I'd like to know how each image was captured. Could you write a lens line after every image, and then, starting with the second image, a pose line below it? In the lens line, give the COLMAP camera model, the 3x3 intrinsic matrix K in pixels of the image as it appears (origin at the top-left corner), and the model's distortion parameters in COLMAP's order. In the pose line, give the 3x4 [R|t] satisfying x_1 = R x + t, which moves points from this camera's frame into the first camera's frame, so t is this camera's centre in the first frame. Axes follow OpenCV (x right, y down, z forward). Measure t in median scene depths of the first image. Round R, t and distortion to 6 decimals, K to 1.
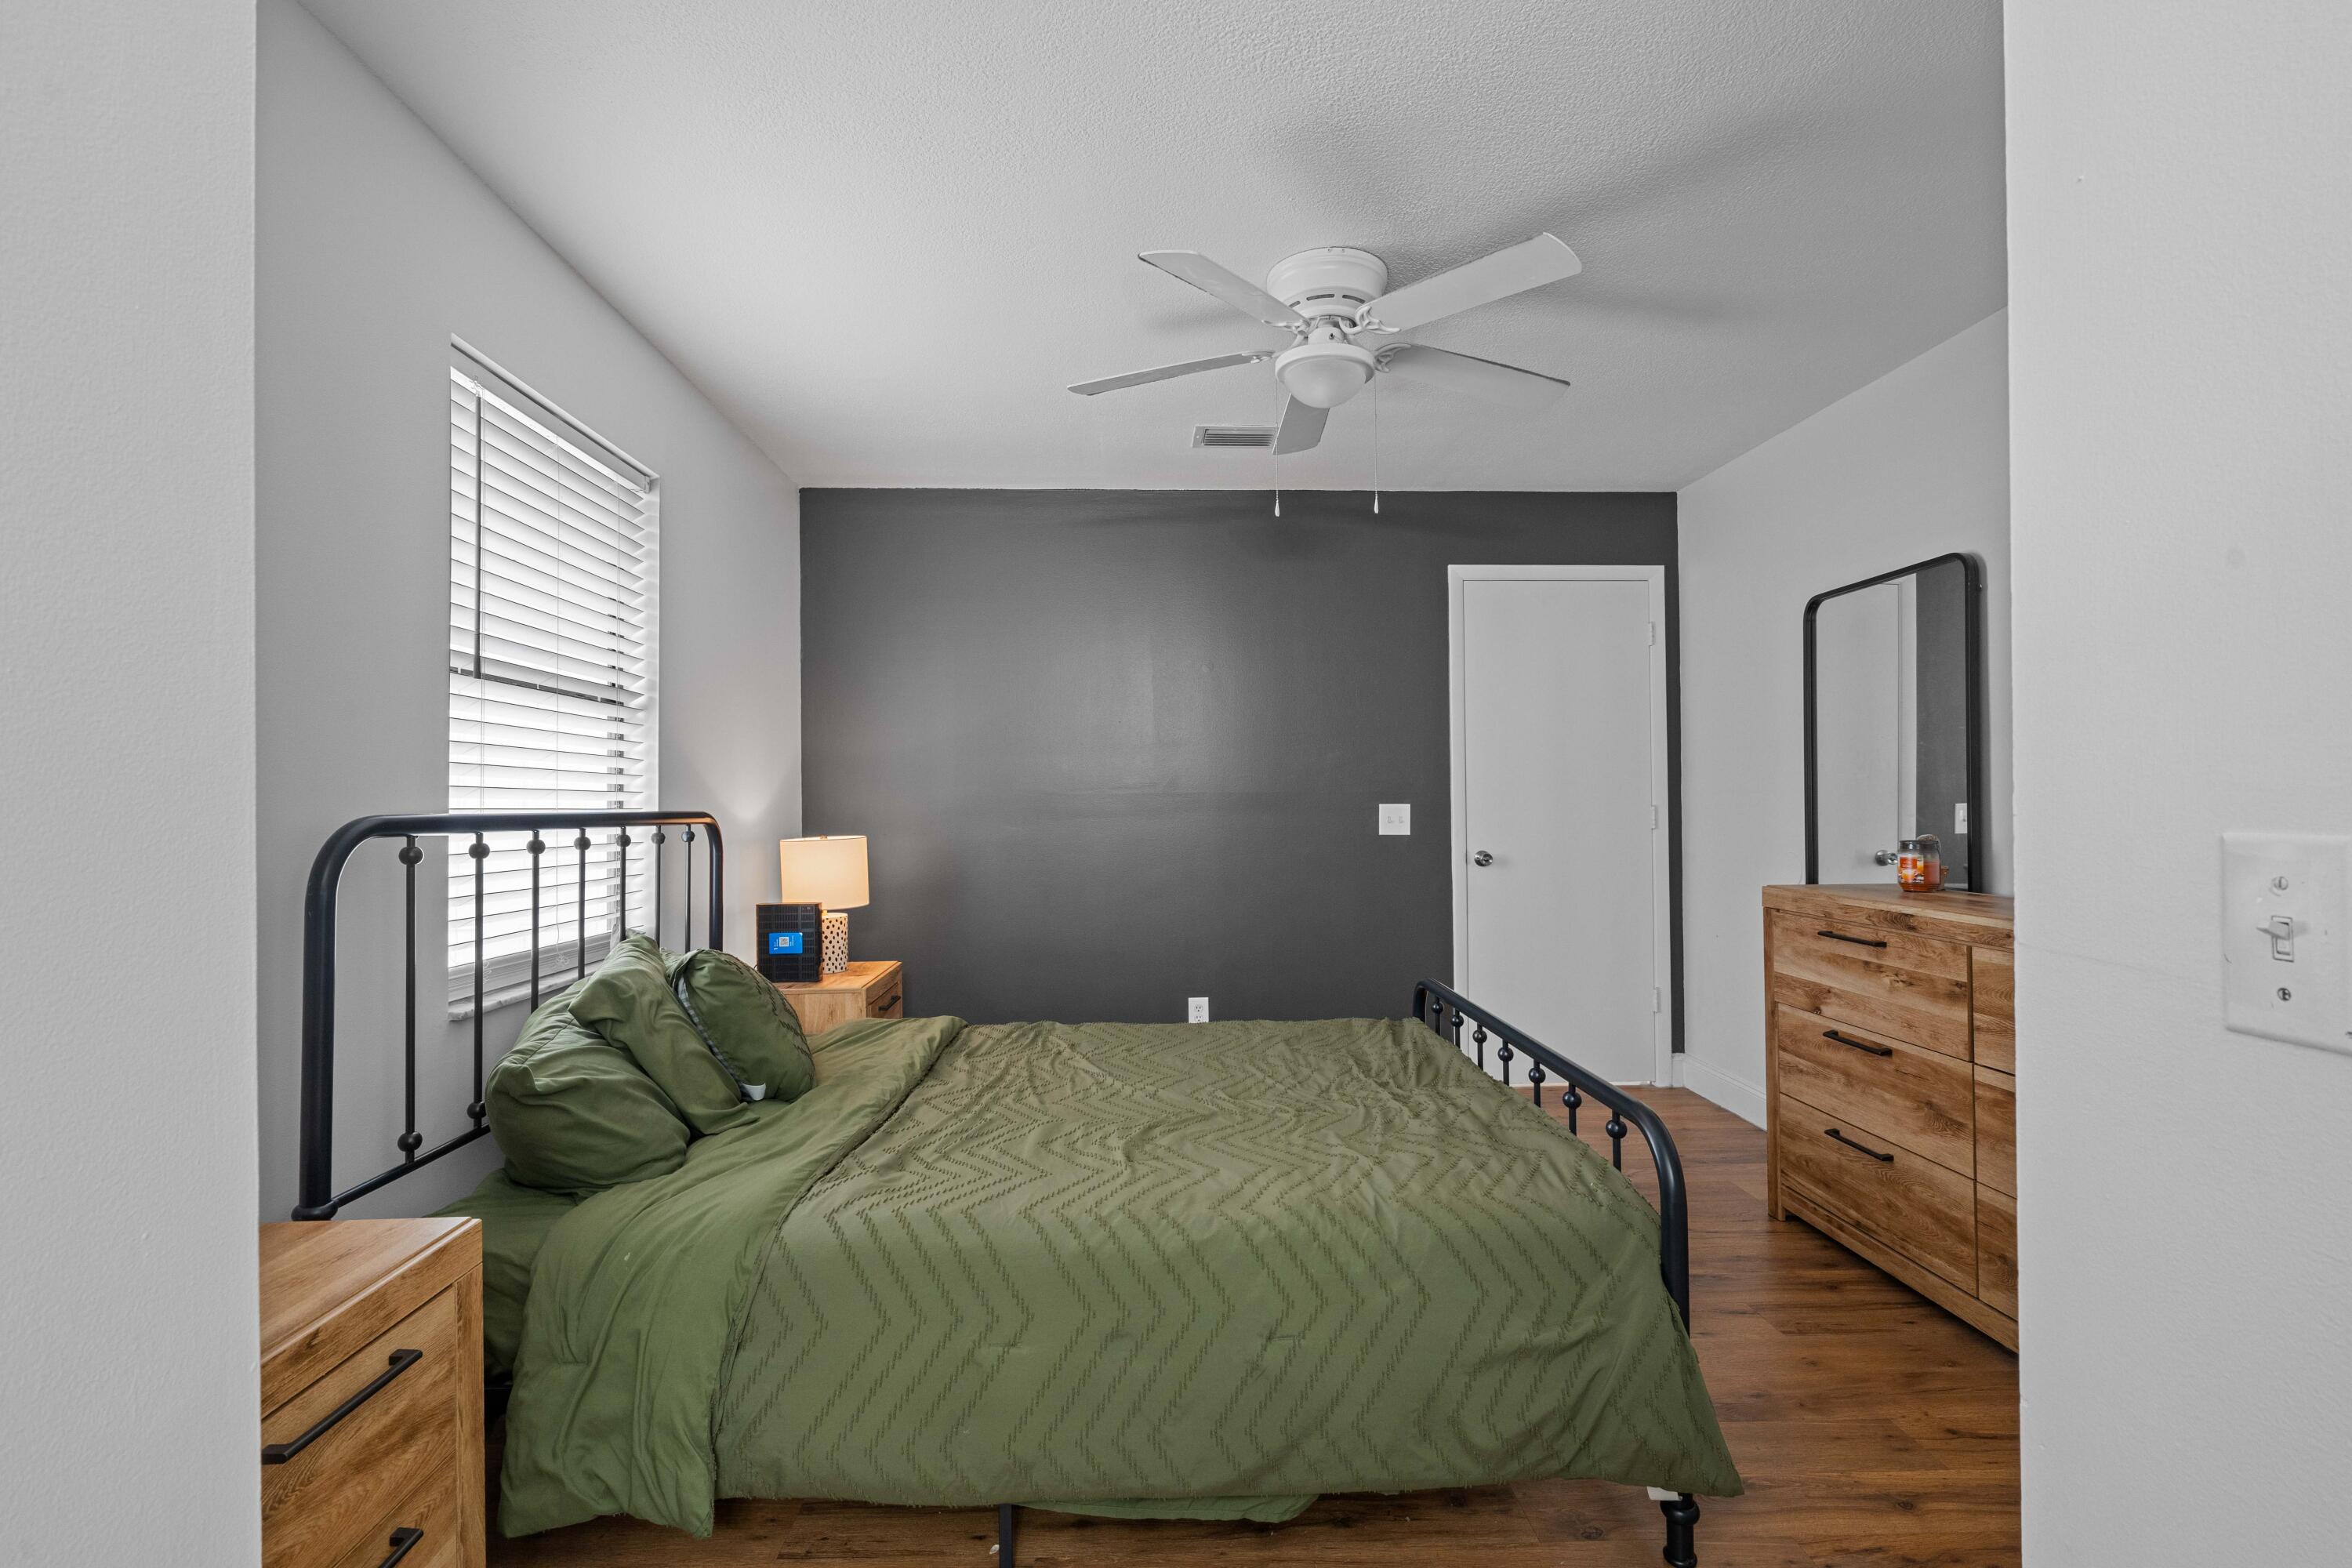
lens RADIAL K [[1055.9, 0, 1195.9], [0, 1055.9, 789.3], [0, 0, 1]] dist [-0.008403, 0.004489]
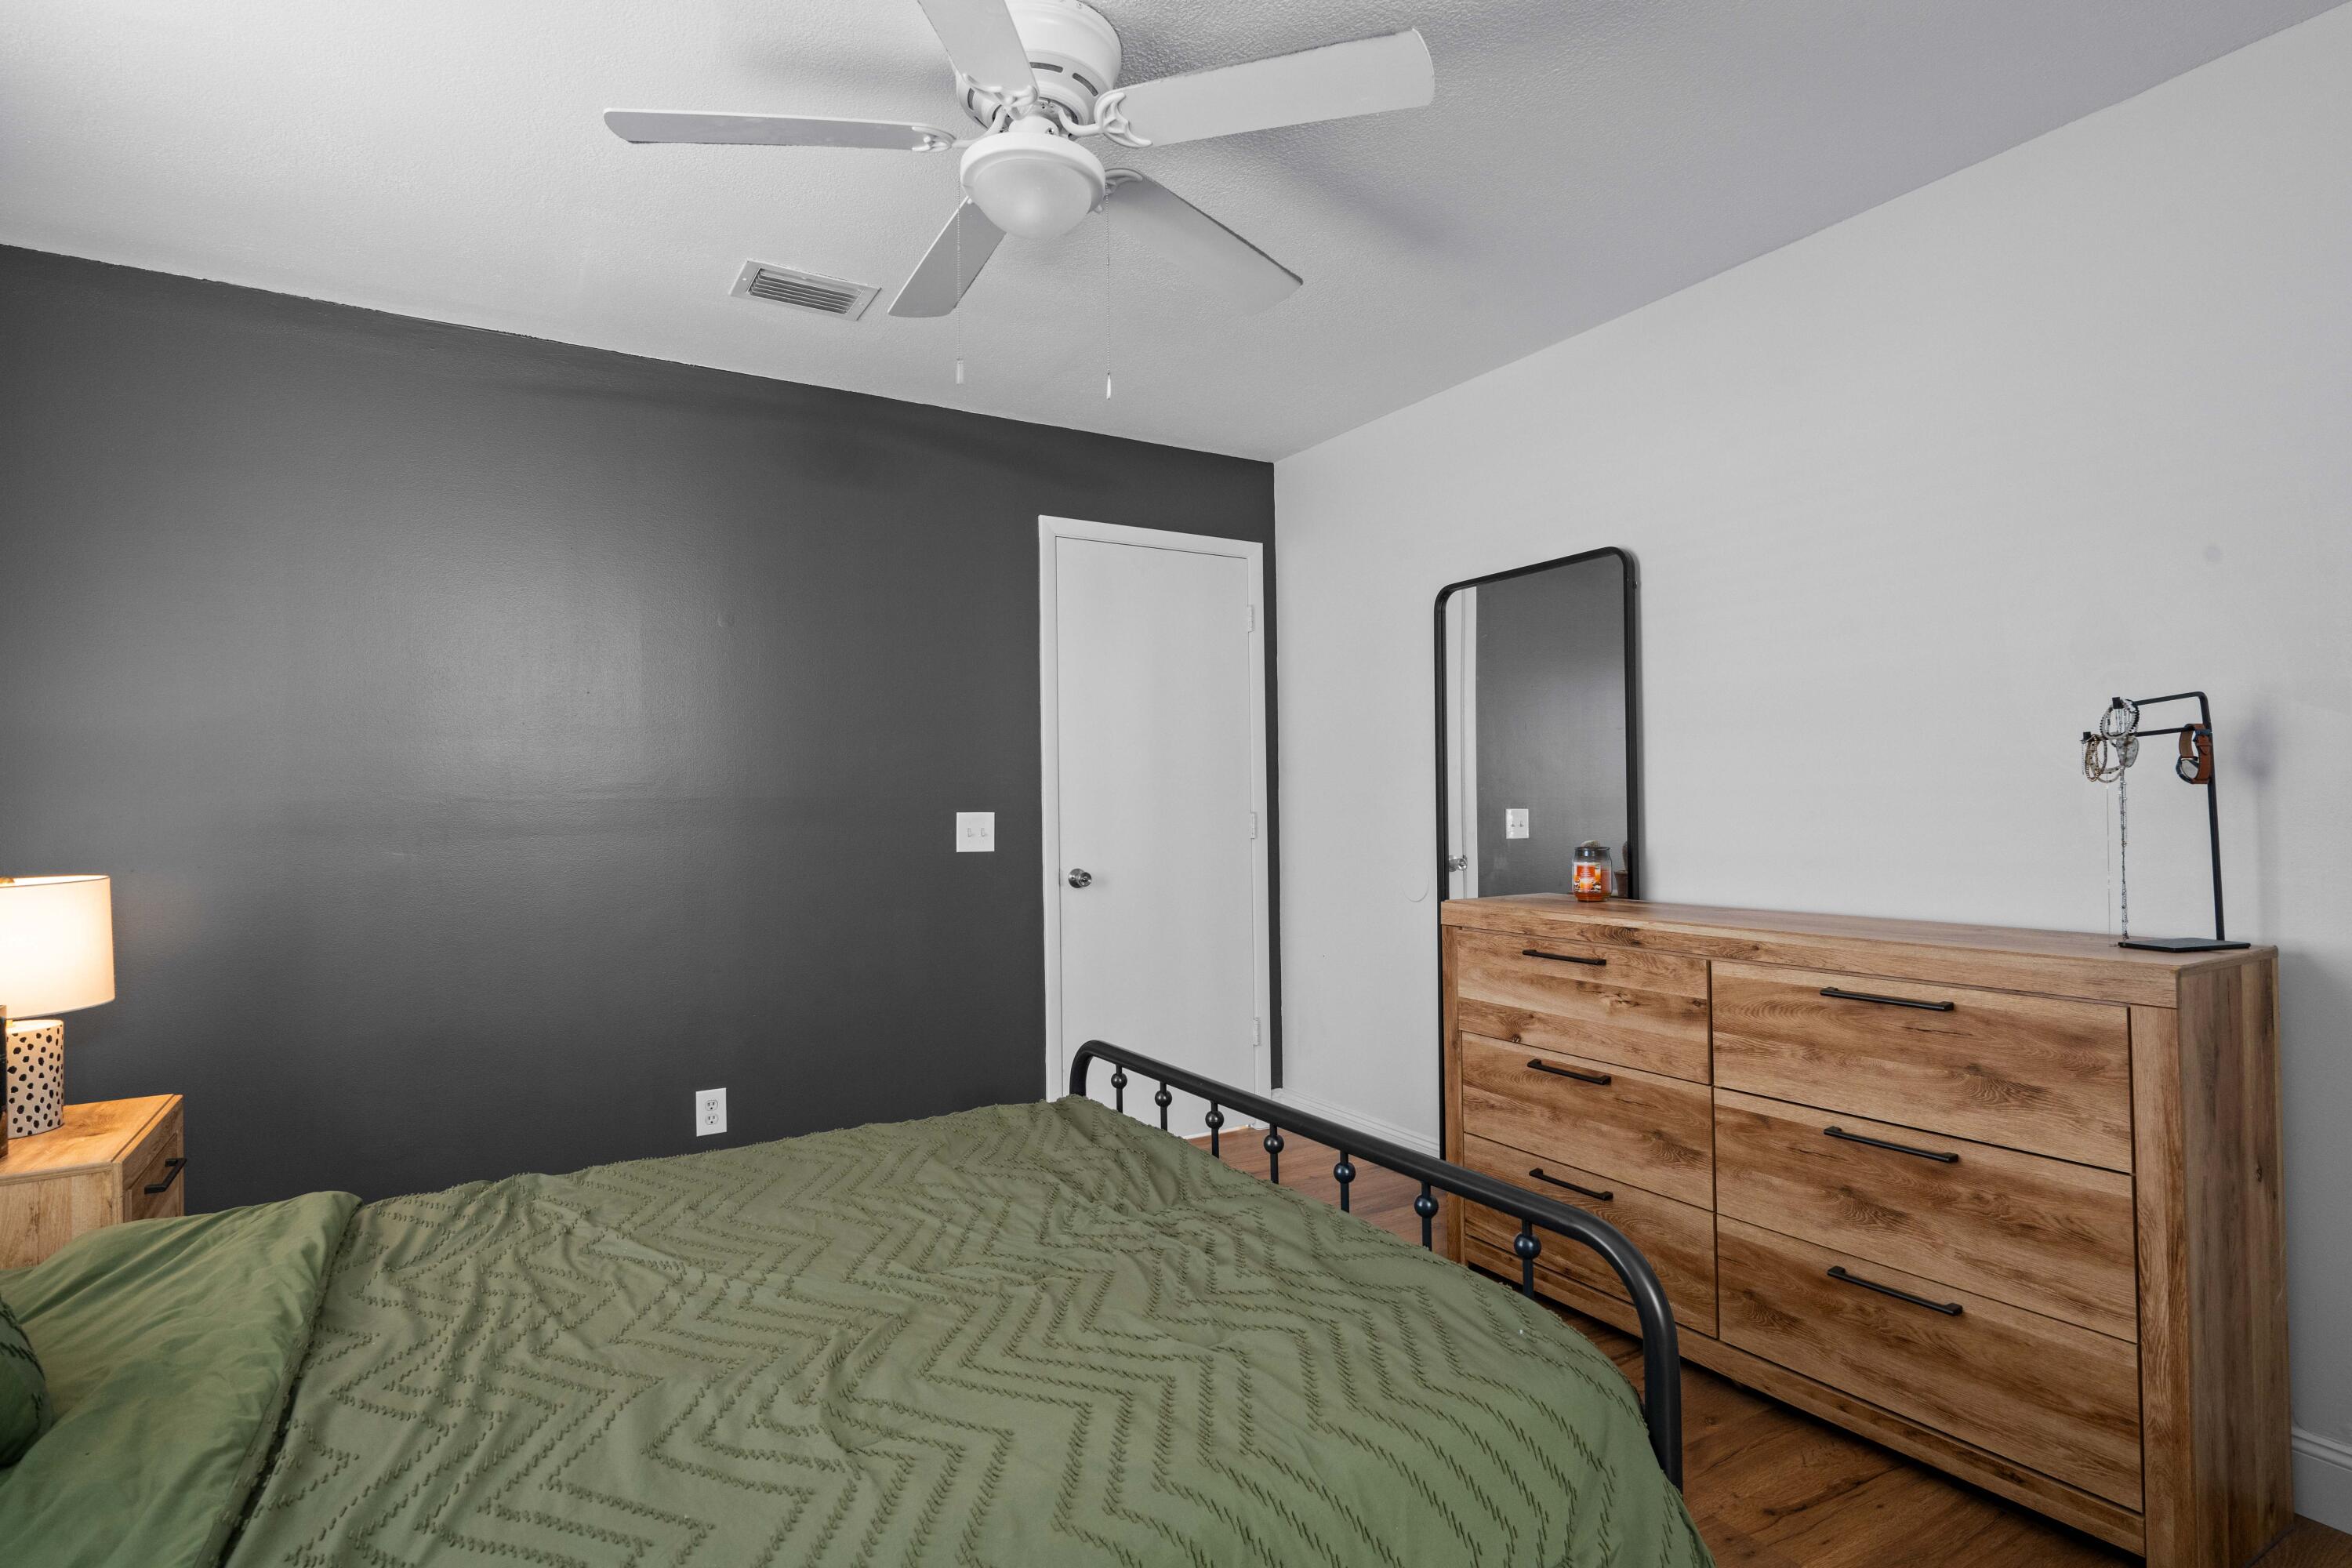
lens RADIAL K [[1158.2, 0, 1152.7], [0, 1158.2, 790.0], [0, 0, 1]] dist [-0.001101, 0.003583]
pose [[0.884100, 0.003196, 0.467287, -0.158313], [-0.000134, 0.999978, -0.006584, 0.005115], [-0.467298, 0.005758, 0.884081, 0.292605]]
